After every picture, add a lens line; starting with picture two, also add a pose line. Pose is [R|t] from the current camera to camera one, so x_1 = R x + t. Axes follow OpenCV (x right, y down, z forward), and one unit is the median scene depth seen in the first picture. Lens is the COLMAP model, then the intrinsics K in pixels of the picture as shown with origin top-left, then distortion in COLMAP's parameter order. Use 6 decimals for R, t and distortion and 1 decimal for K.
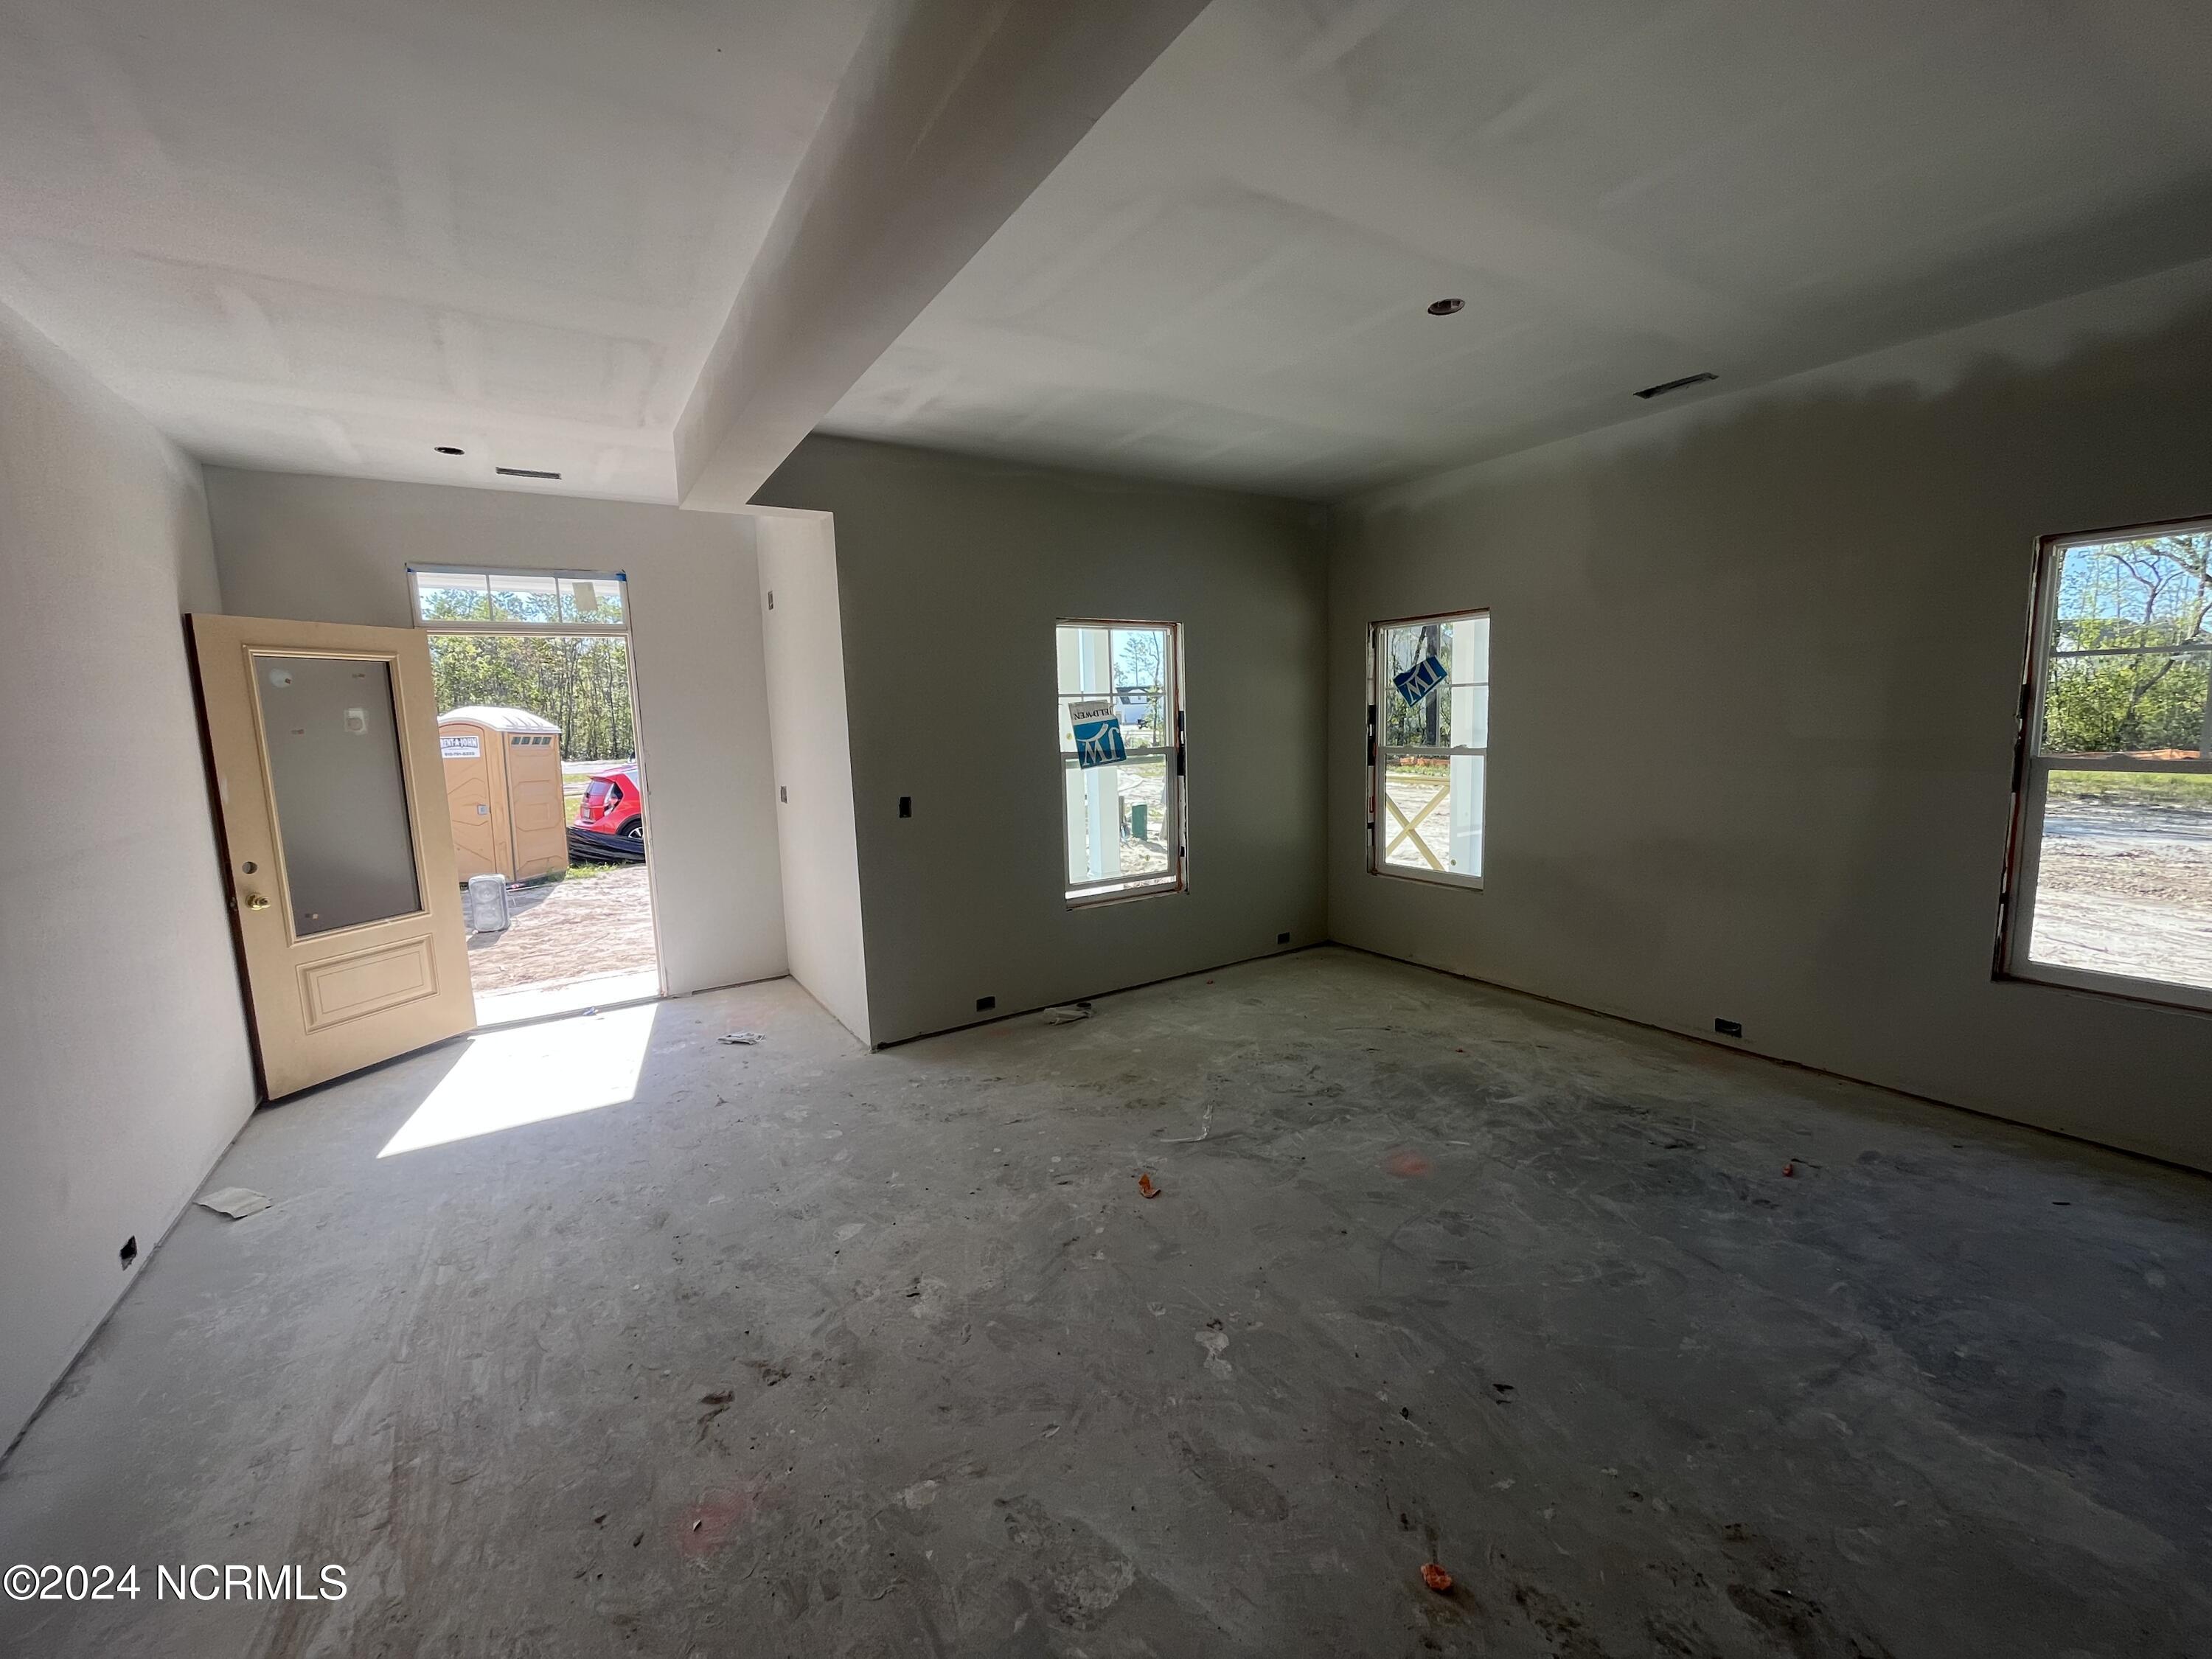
lens RADIAL K [[894.3, 0, 1106.0], [0, 894.3, 829.5], [0, 0, 1]] dist [-0.009773, 0.000297]
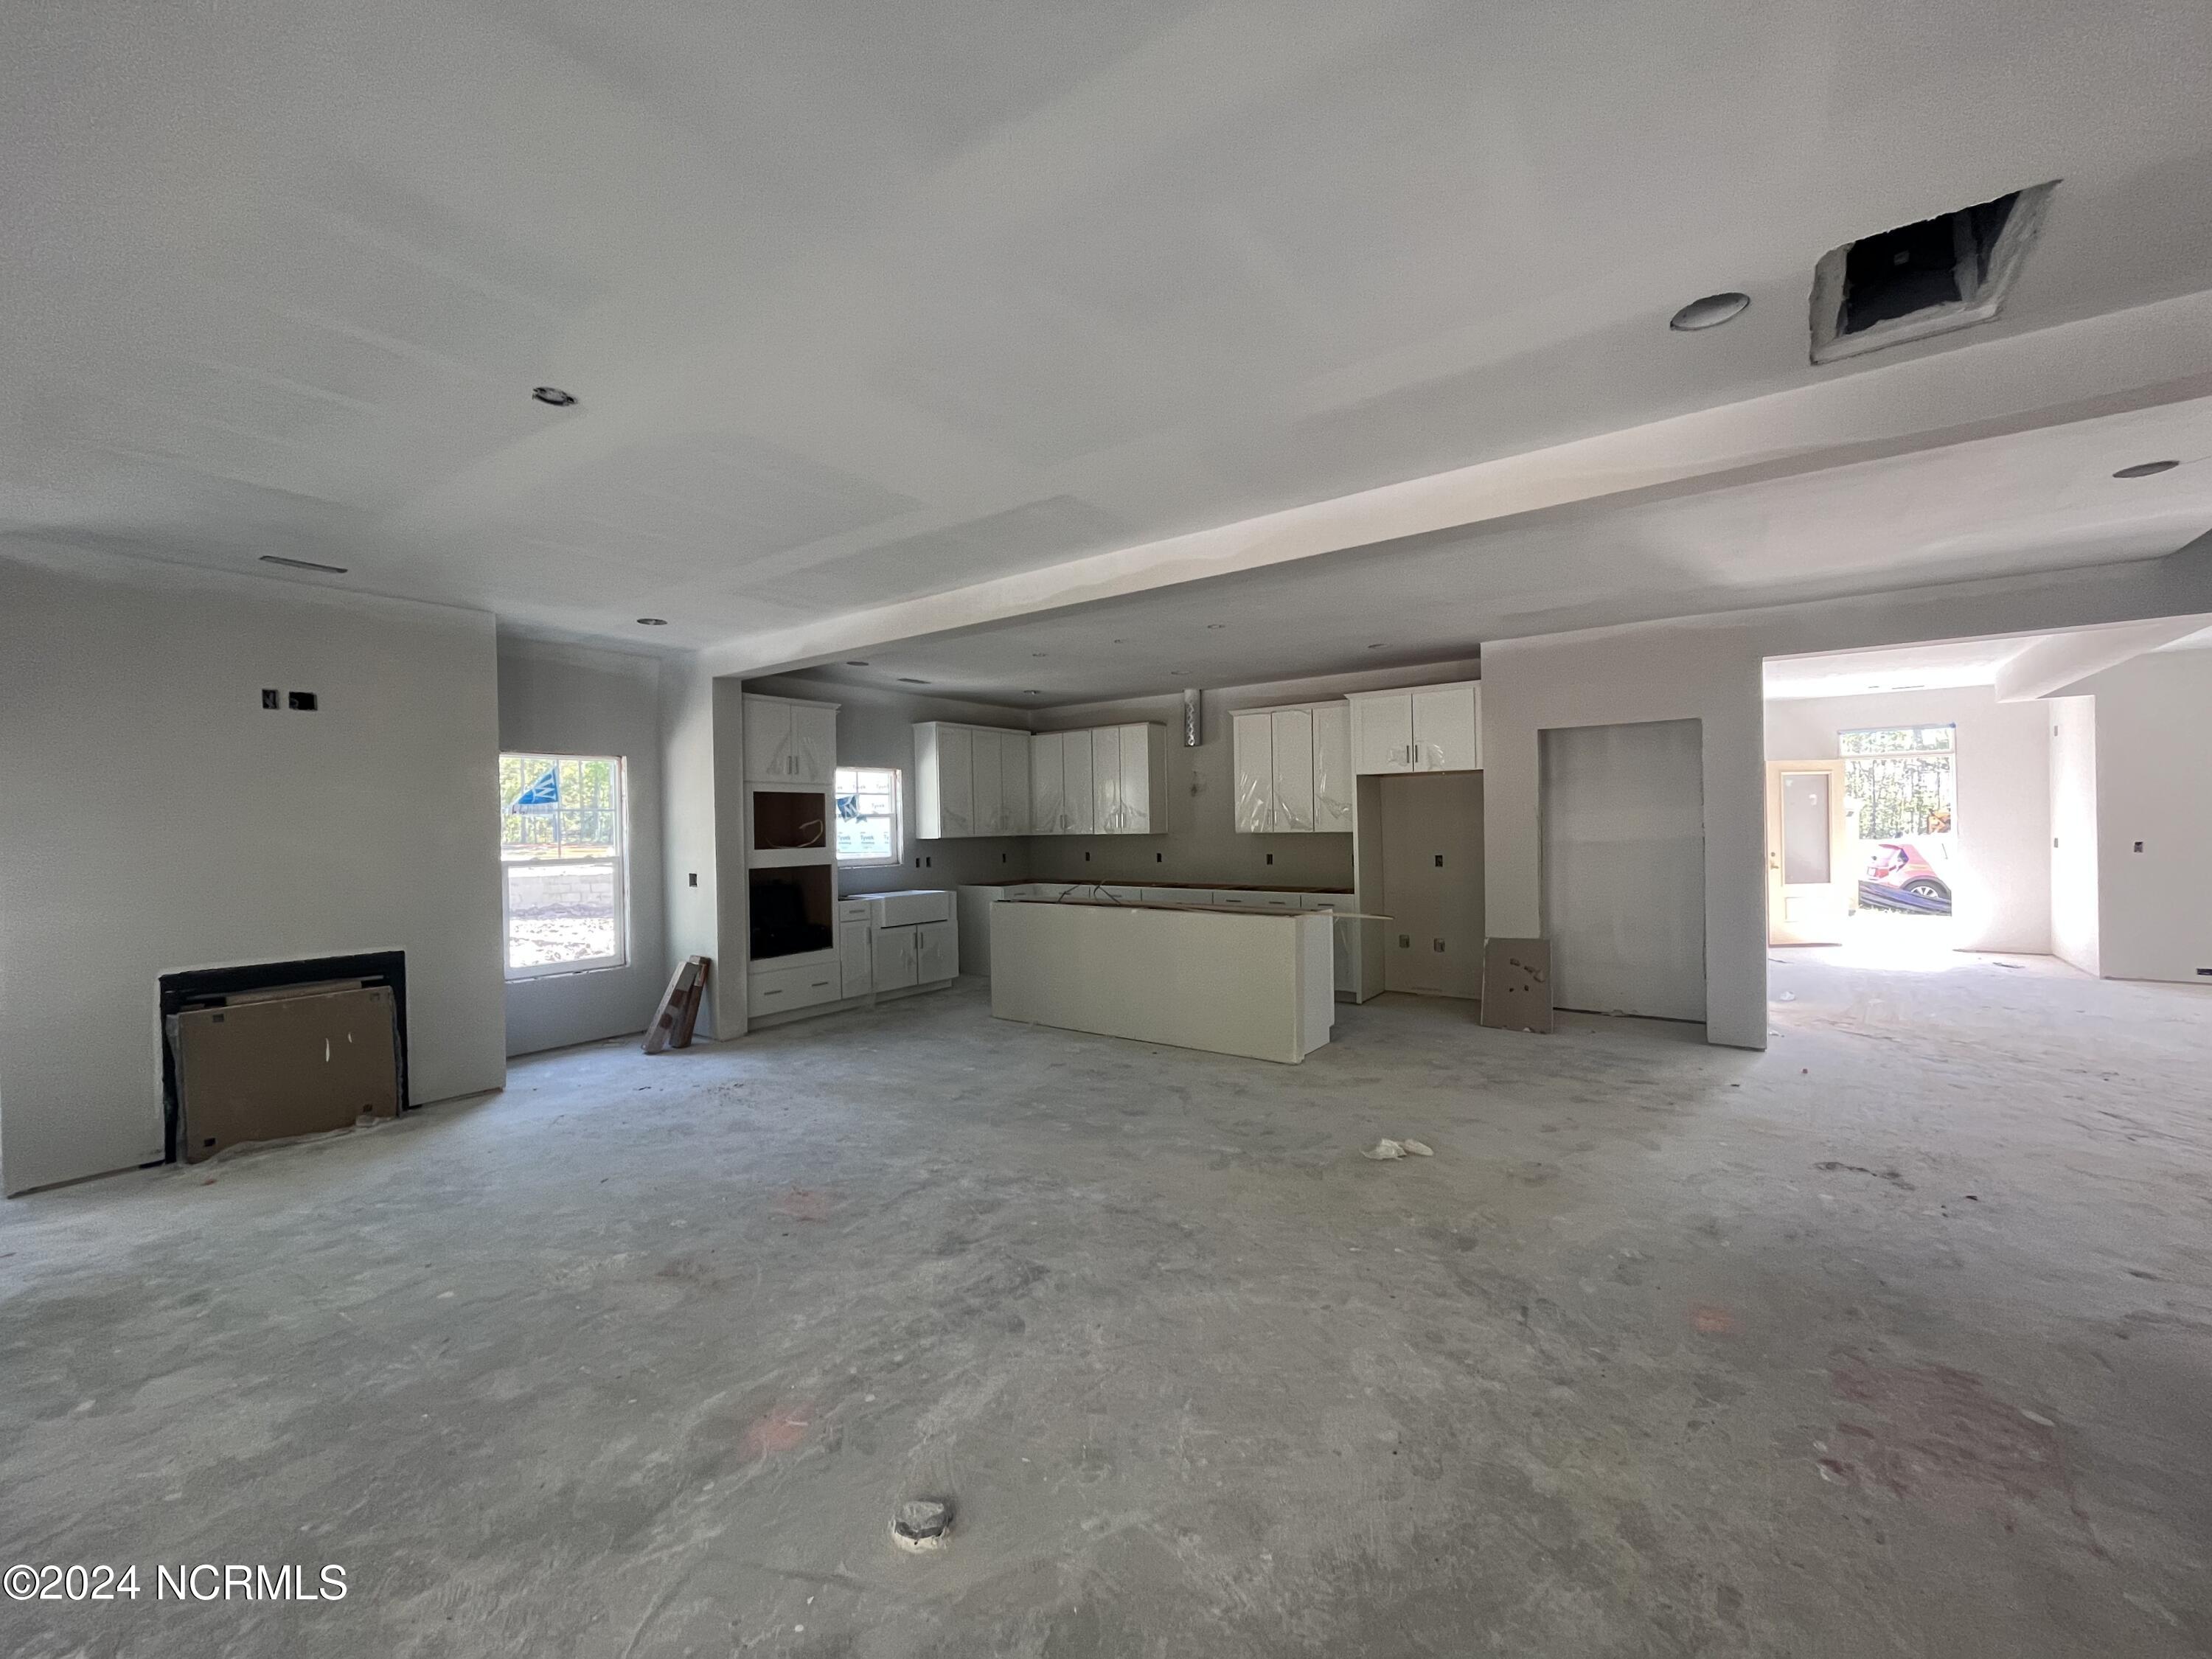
lens RADIAL K [[894.3, 0, 1106.0], [0, 894.3, 829.5], [0, 0, 1]] dist [-0.009773, 0.000297]
pose [[0.358469, 0.032285, -0.932983, 0.219421], [-0.113447, 0.993501, -0.009209, 0.060960], [0.926623, 0.109146, 0.359802, -0.507111]]
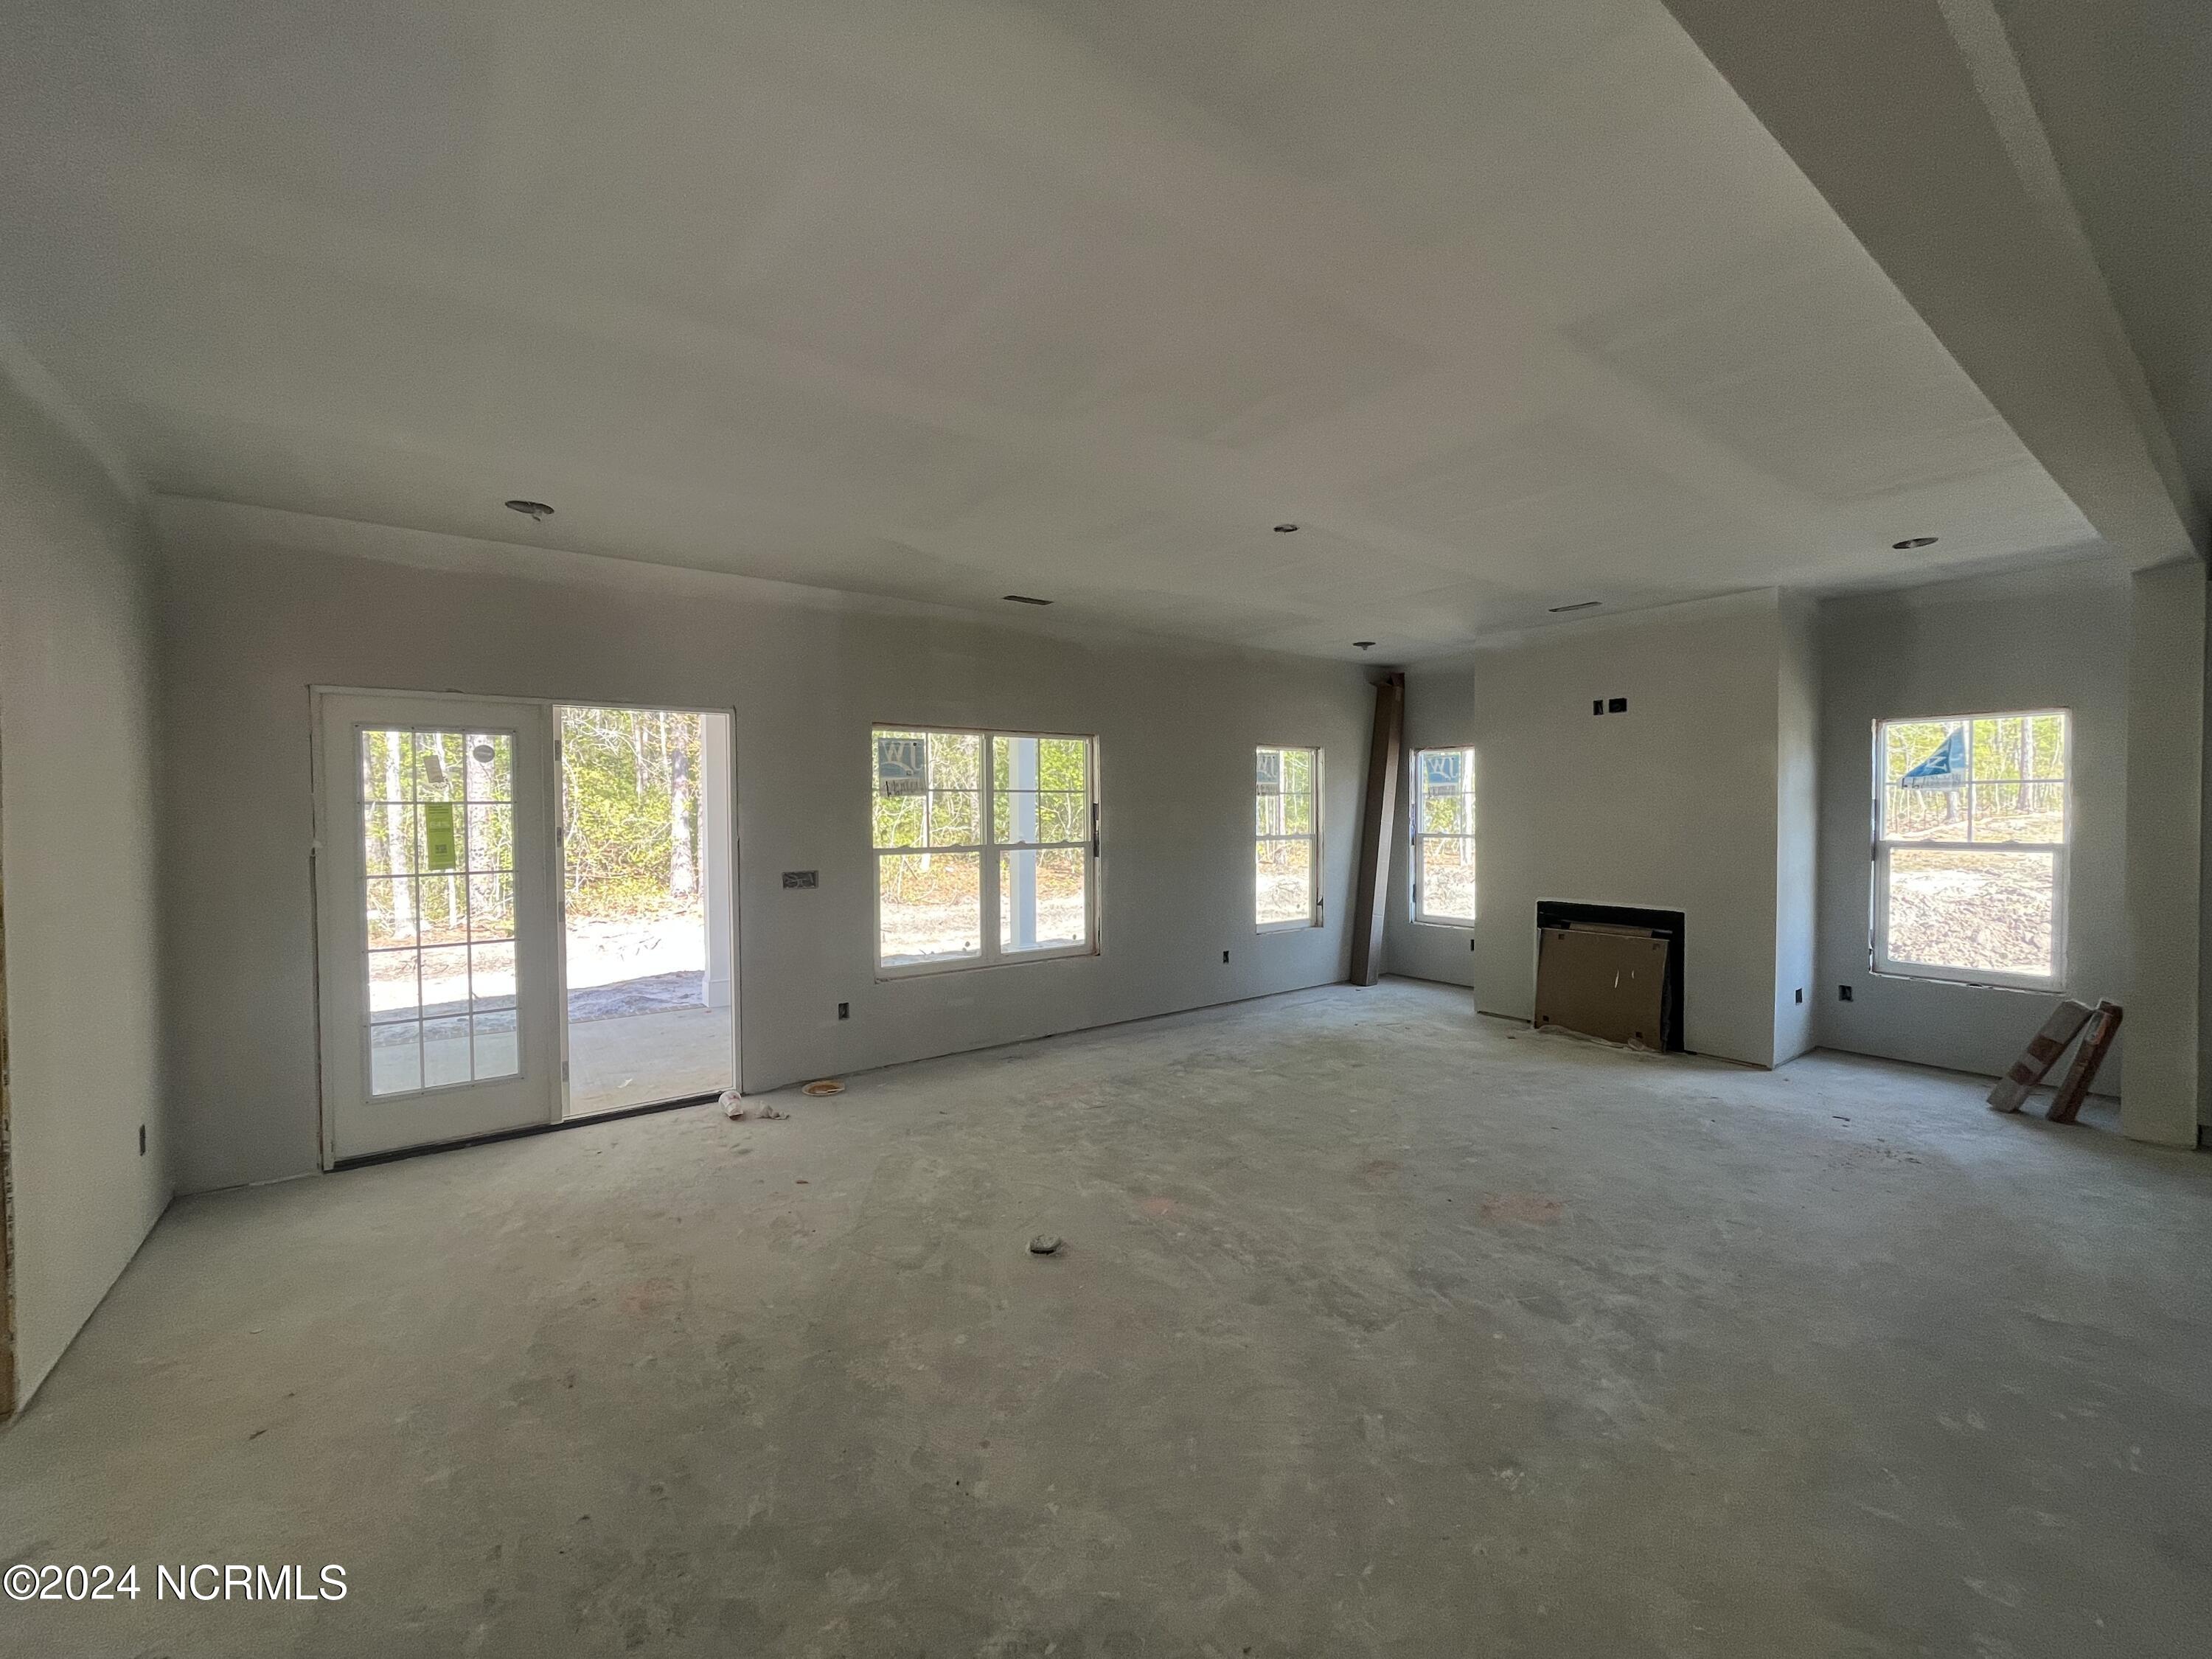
lens RADIAL K [[894.3, 0, 1106.0], [0, 894.3, 829.5], [0, 0, 1]] dist [-0.009773, 0.000297]
pose [[-0.997531, 0.038527, -0.058713, -0.422026], [0.029204, 0.987933, 0.152103, -0.071353], [0.063864, 0.150013, -0.986619, 0.596966]]
